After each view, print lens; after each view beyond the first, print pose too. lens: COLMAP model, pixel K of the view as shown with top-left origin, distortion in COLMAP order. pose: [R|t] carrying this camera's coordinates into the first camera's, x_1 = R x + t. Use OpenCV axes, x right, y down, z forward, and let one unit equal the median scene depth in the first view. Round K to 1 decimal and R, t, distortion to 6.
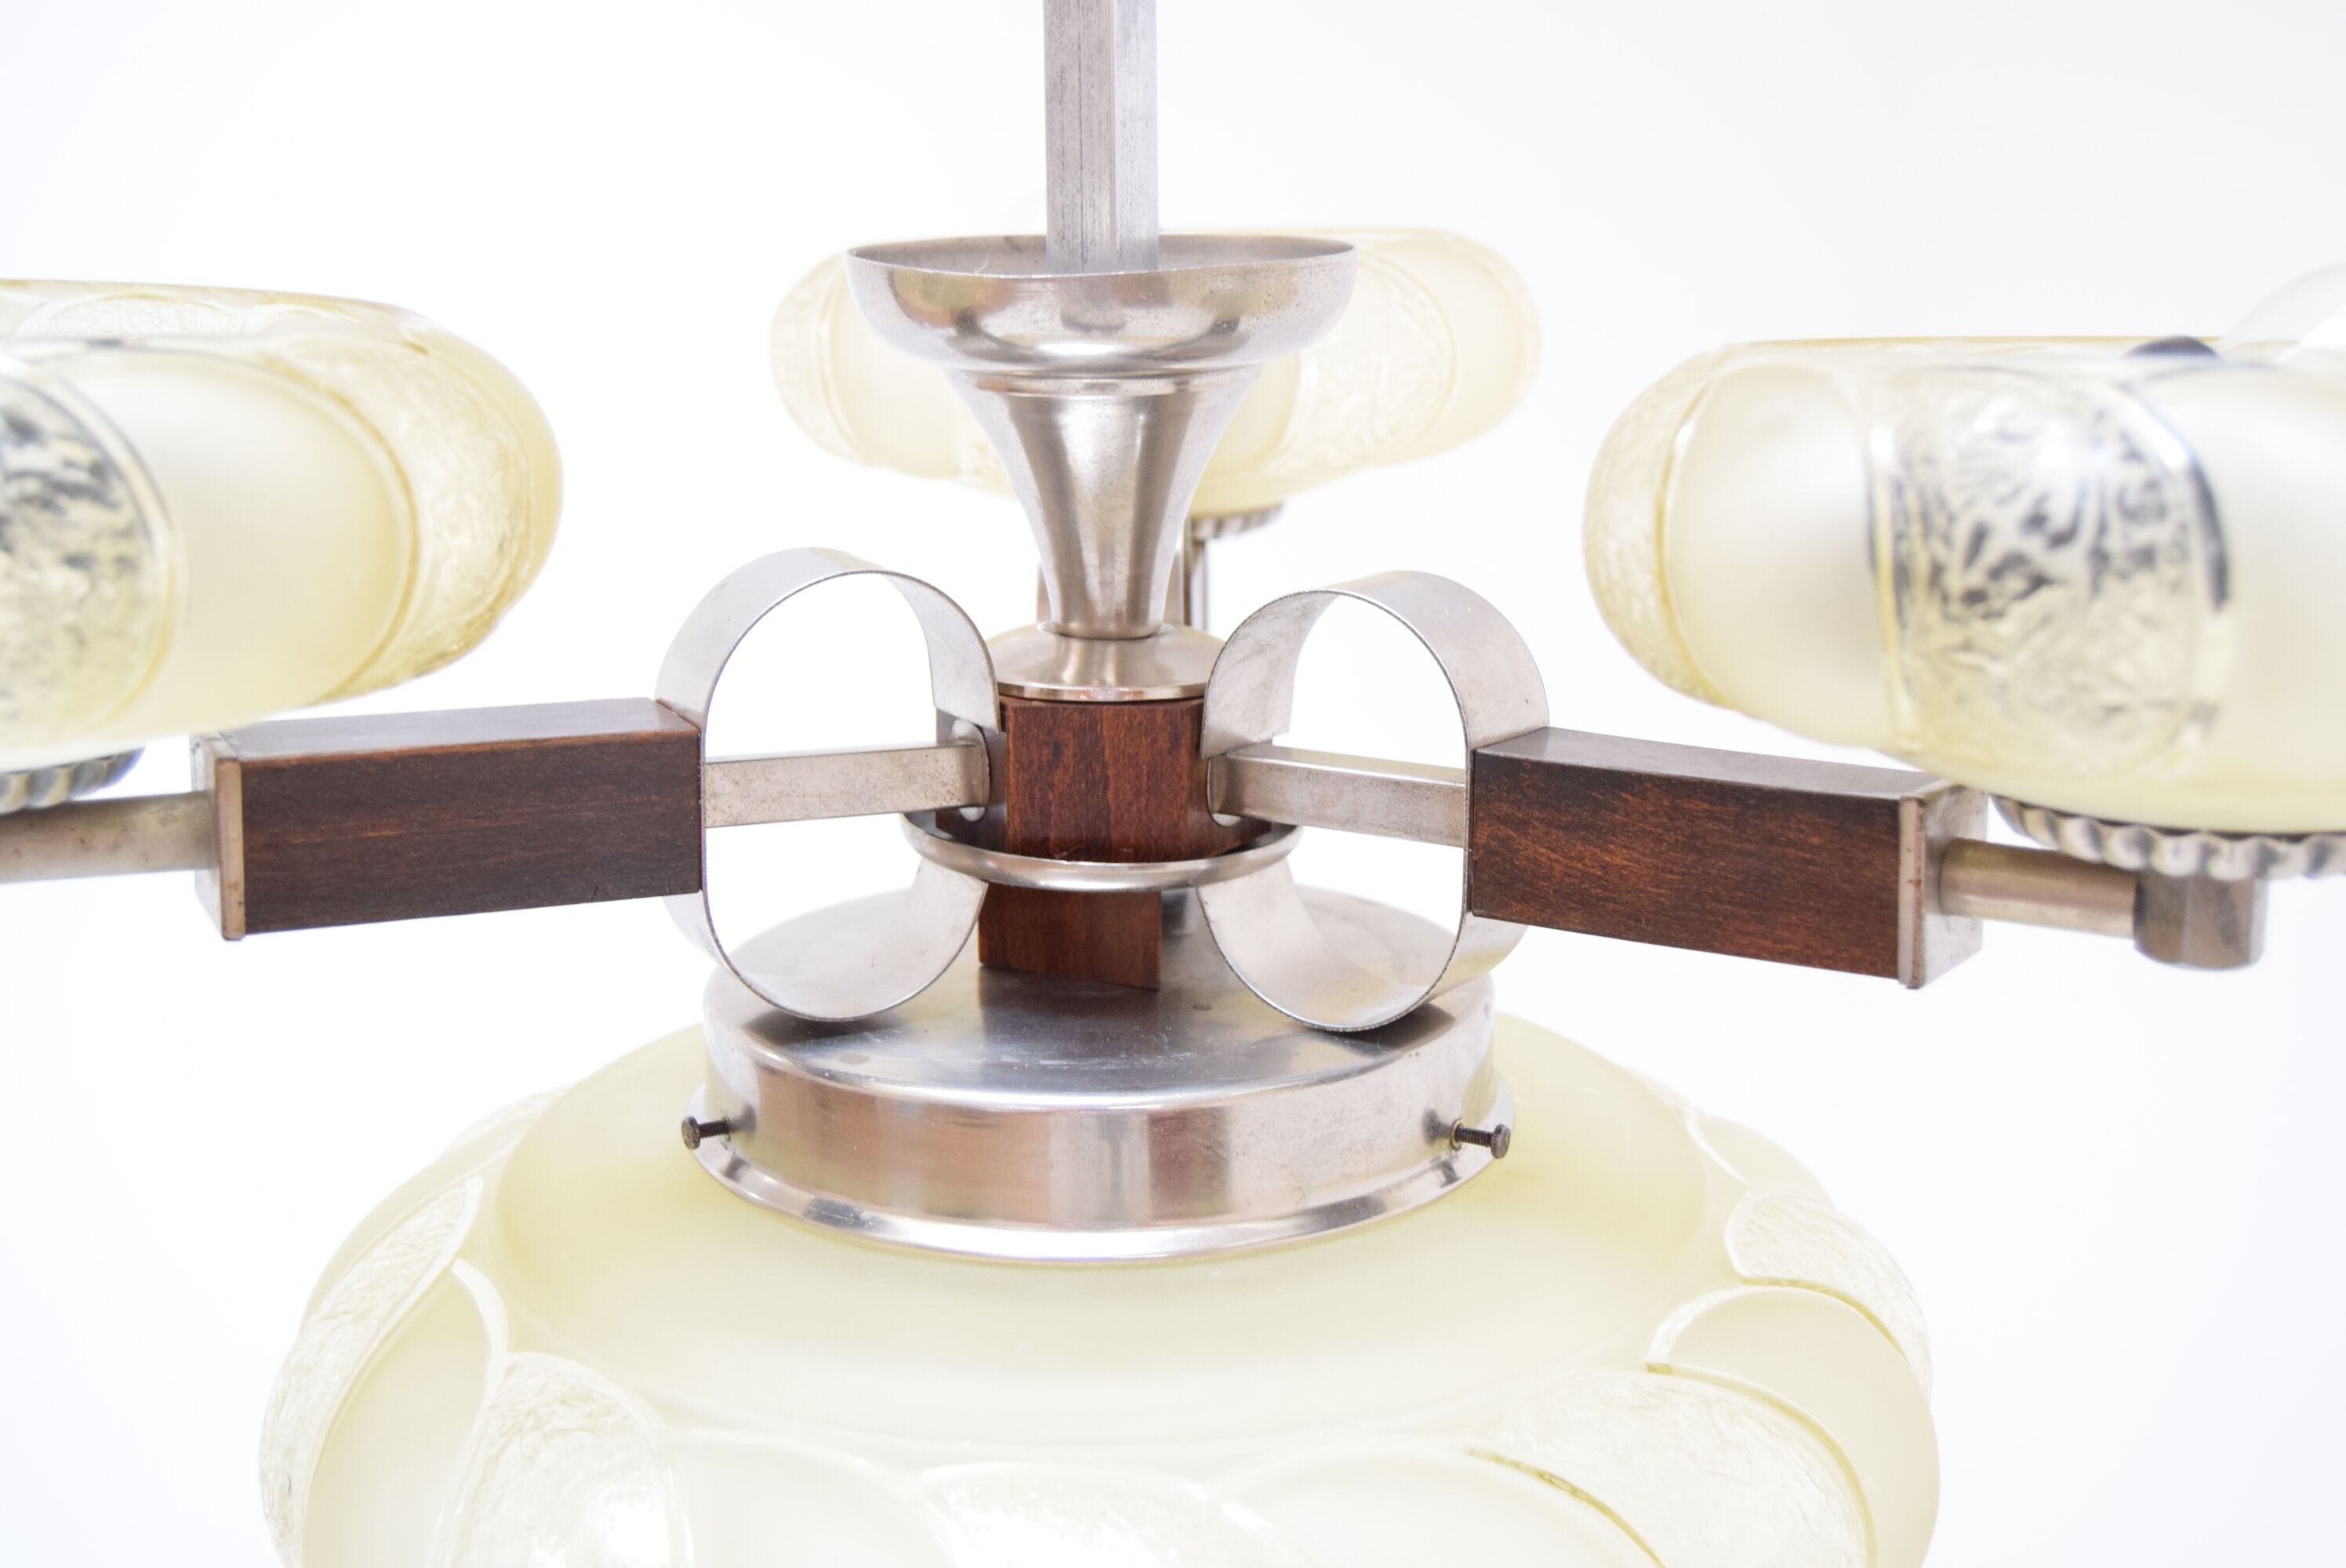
lens RADIAL K [[3189.1, 0, 1173.0], [0, 3189.1, 784.0], [0, 0, 1]] dist [-0.015849, 0.051991]
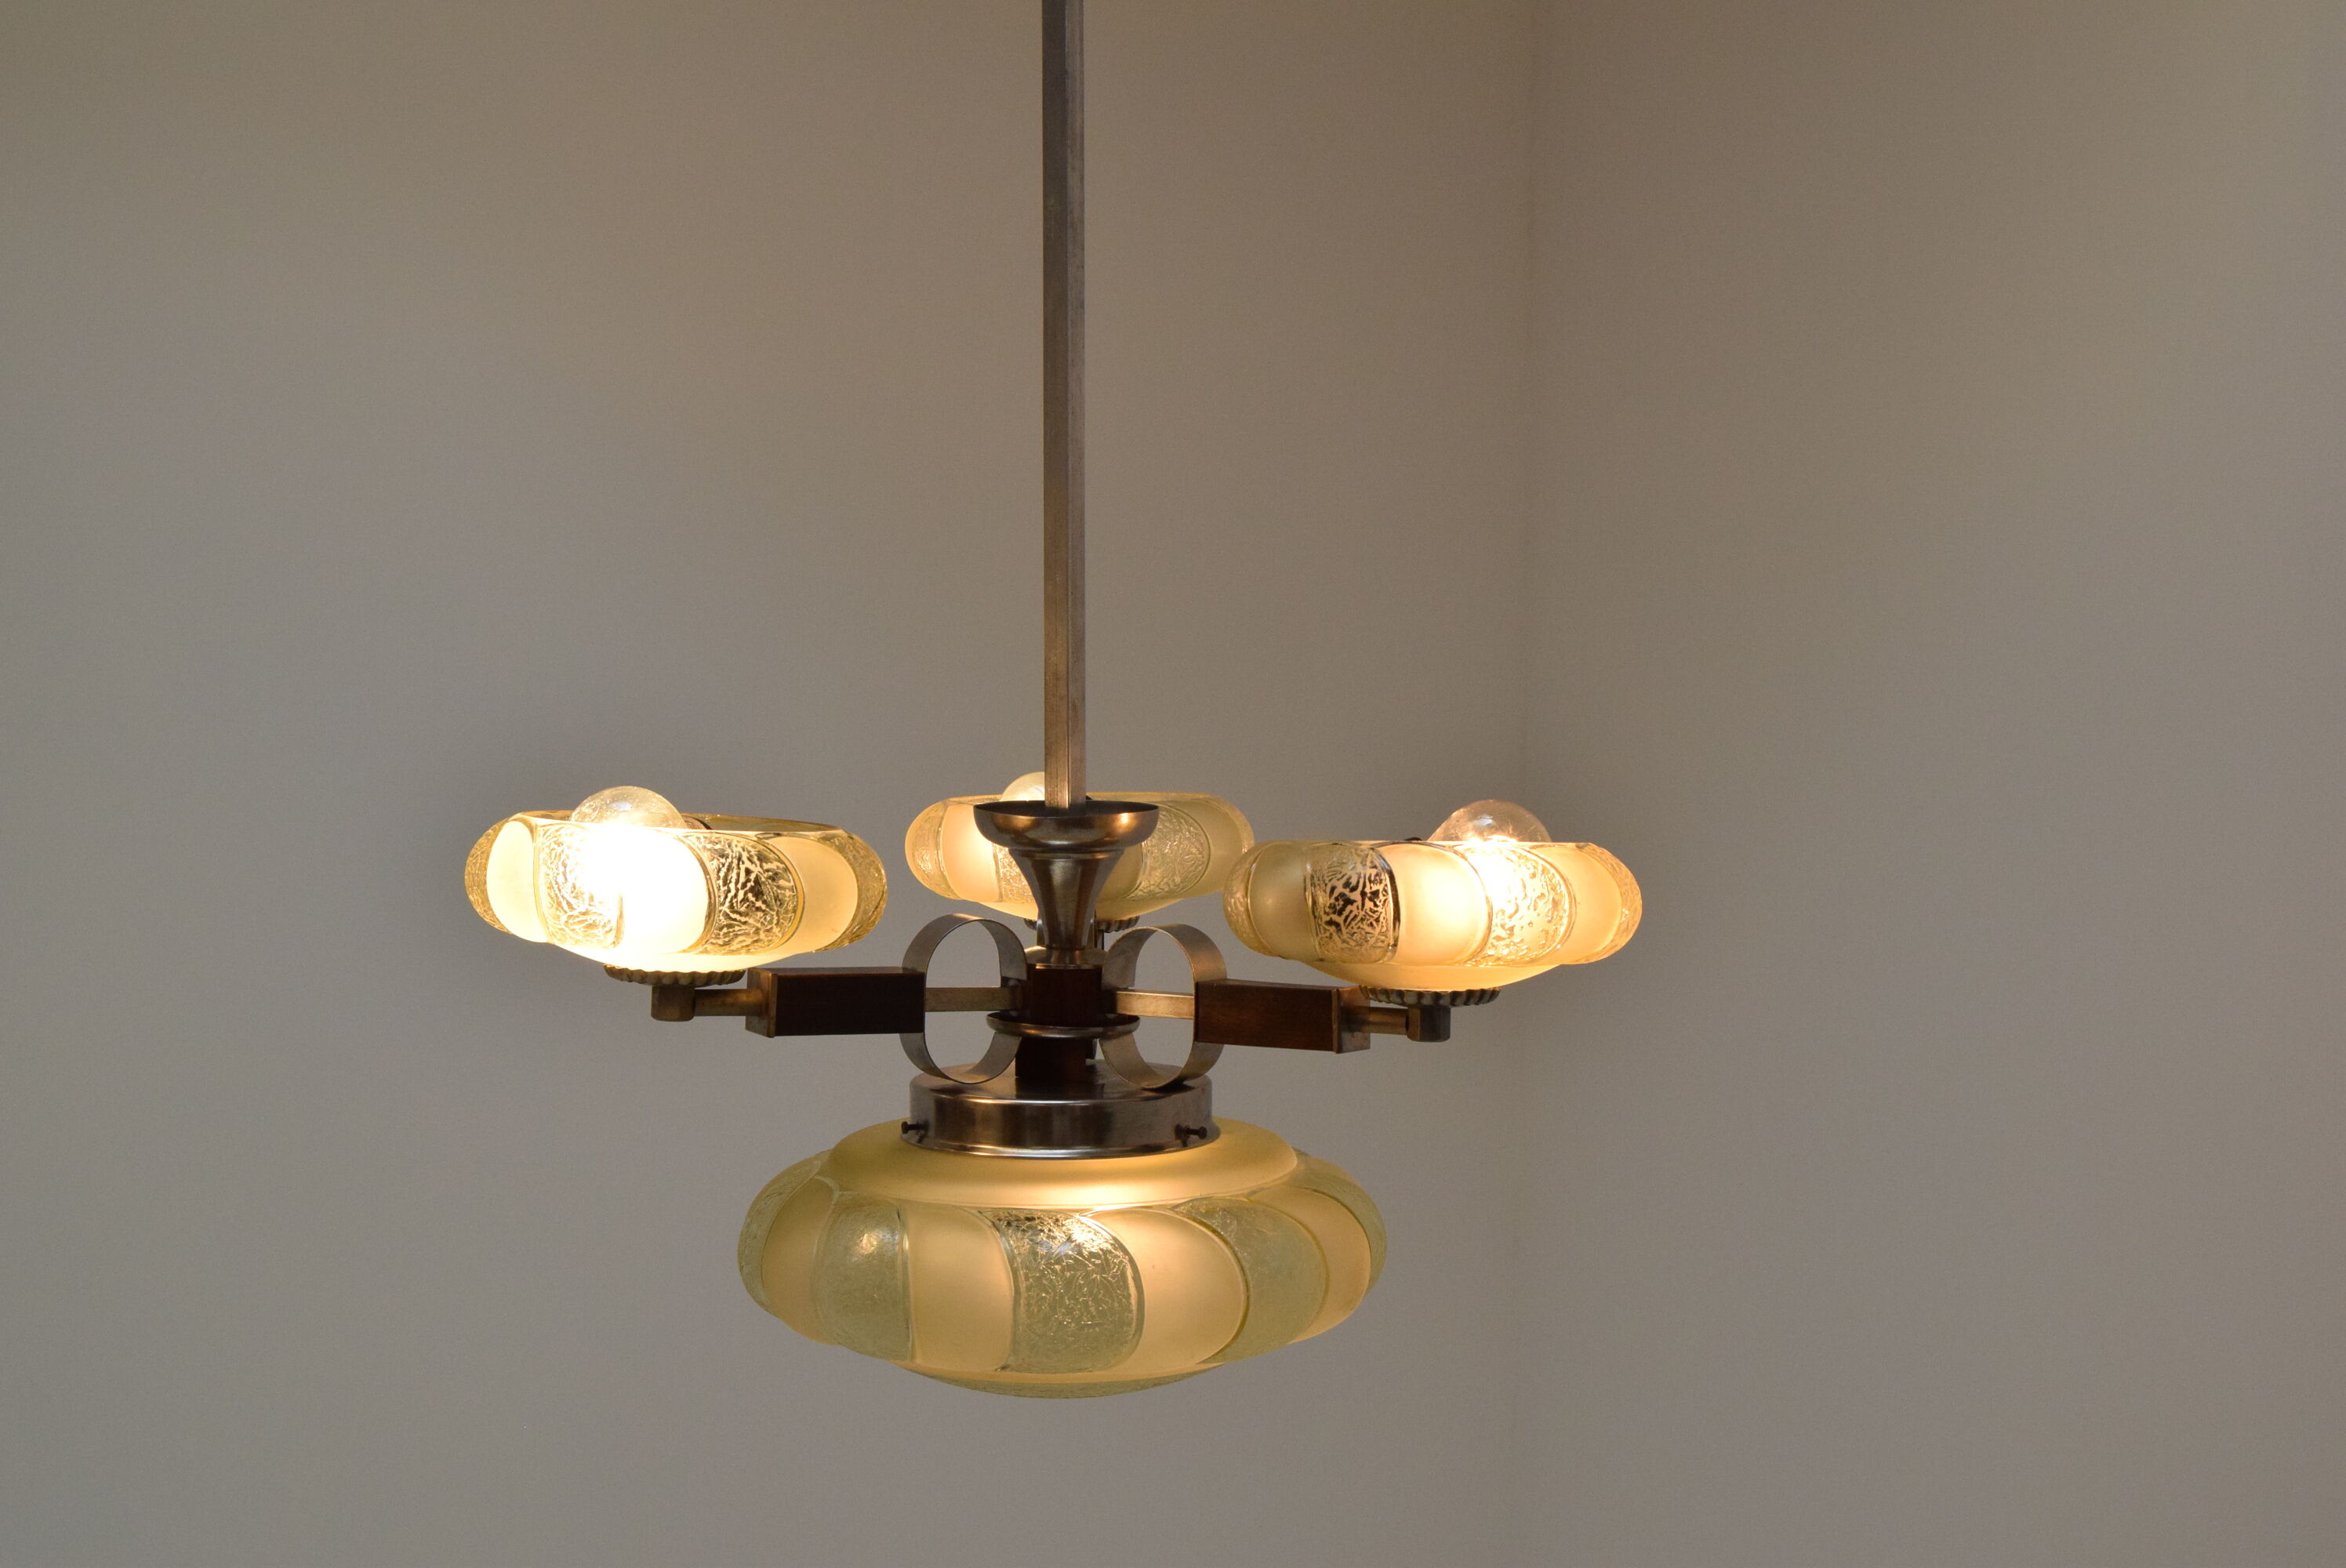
lens RADIAL K [[3114.6, 0, 1173.0], [0, 3114.6, 784.0], [0, 0, 1]] dist [0.011948, 0.004765]
pose [[0.999309, 0.013163, 0.034773, -0.024173], [-0.006472, 0.982542, -0.185928, 0.312114], [-0.036613, 0.185574, 0.981948, -1.648783]]
